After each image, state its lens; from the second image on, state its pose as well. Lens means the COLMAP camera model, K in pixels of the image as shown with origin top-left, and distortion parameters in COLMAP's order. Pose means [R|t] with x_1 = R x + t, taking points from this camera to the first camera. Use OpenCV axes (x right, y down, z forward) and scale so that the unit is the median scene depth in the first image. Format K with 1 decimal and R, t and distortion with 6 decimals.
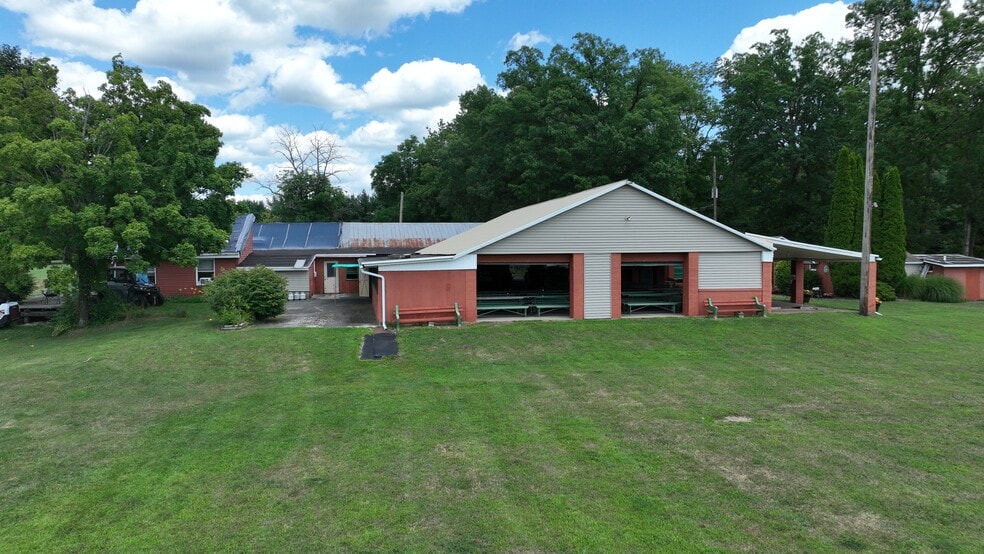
lens RADIAL K [[693.9, 0, 494.4], [0, 693.9, 266.4], [0, 0, 1]] dist [0.004071, 0.015226]
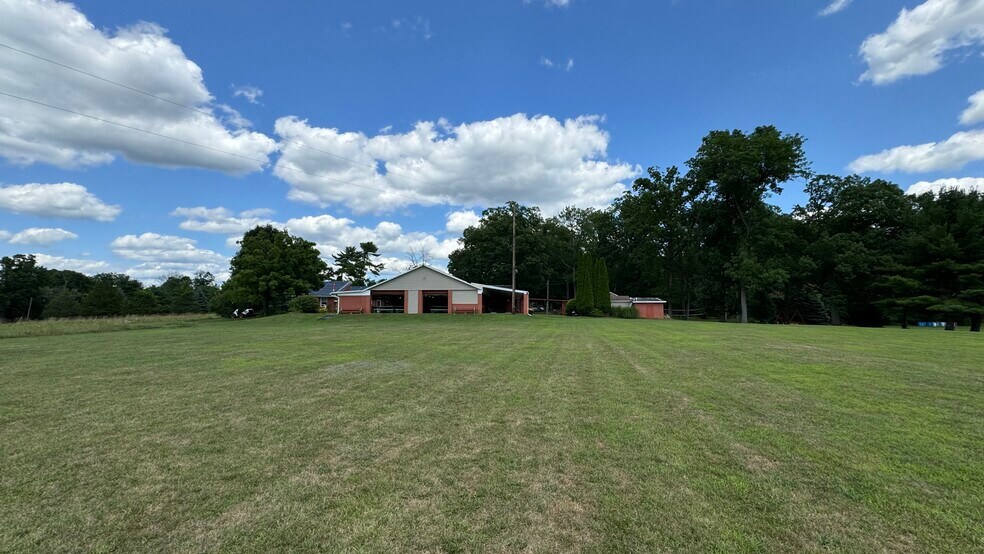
lens RADIAL K [[403.5, 0, 482.8], [0, 403.5, 283.5], [0, 0, 1]] dist [-0.004906, -0.000766]
pose [[0.959123, -0.011058, -0.282773, 0.825117], [-0.014894, 0.995879, -0.089464, 0.089233], [0.282597, 0.090018, 0.955005, -0.440265]]
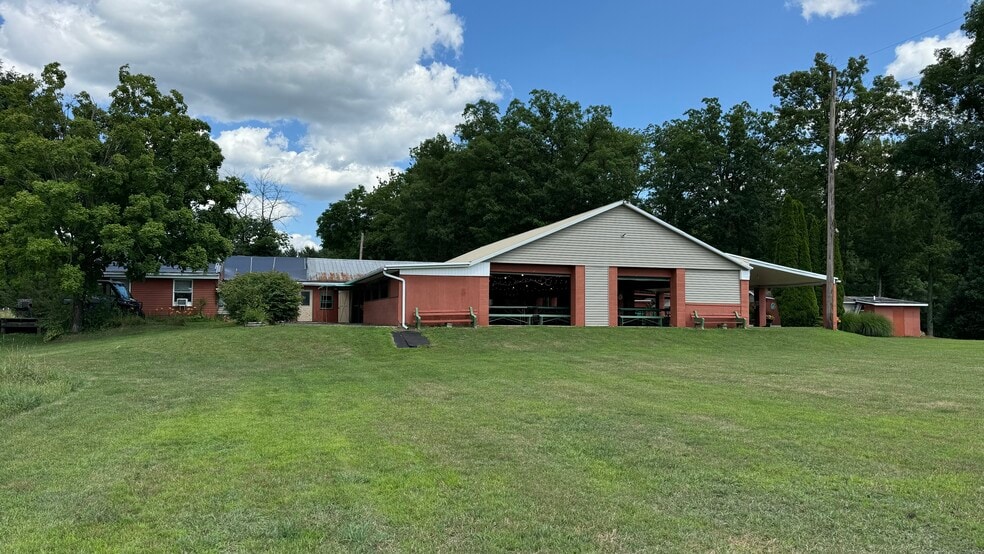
lens RADIAL K [[693.9, 0, 490.8], [0, 693.9, 272.8], [0, 0, 1]] dist [0.004071, 0.015226]
pose [[0.993169, 0.022229, 0.114550, -0.129603], [-0.011997, 0.995938, -0.089244, 0.083401], [-0.116068, 0.087260, 0.989401, -0.036994]]
